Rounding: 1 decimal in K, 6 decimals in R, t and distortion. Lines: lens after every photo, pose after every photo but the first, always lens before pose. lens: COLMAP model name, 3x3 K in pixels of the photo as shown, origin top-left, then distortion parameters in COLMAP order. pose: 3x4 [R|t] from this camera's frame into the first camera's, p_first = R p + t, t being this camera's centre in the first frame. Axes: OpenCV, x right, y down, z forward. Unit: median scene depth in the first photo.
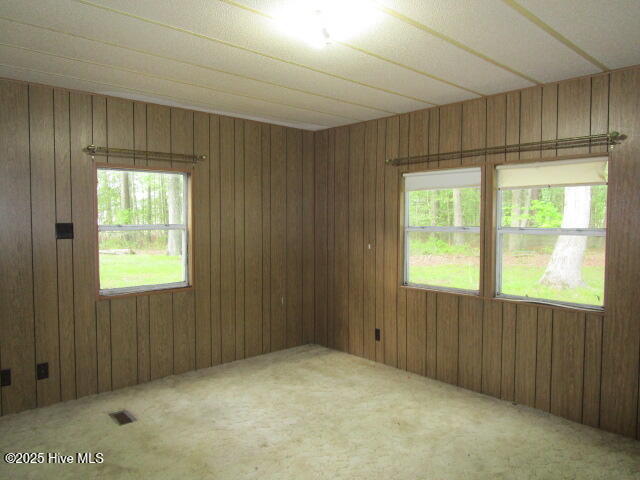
lens RADIAL K [[471.9, 0, 322.3], [0, 471.9, 238.2], [0, 0, 1]] dist [-0.008963, -0.002000]
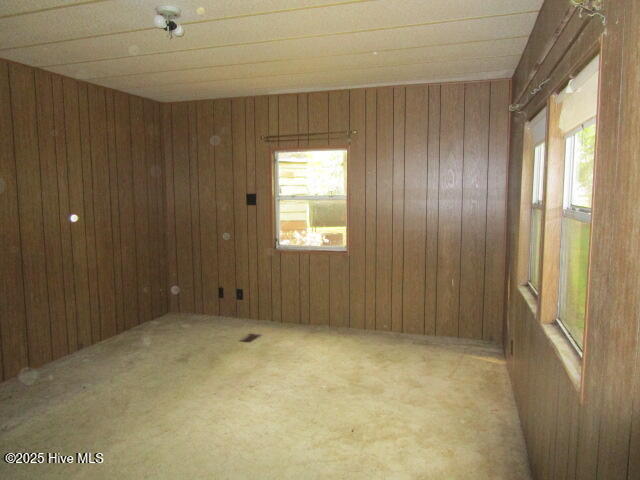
lens RADIAL K [[471.9, 0, 294.0], [0, 471.9, 240.4], [0, 0, 1]] dist [-0.008963, -0.002000]
pose [[0.479127, 0.102924, -0.871691, 0.773816], [-0.027260, 0.994367, 0.102425, -0.043402], [0.877322, -0.025312, 0.479233, 0.446919]]
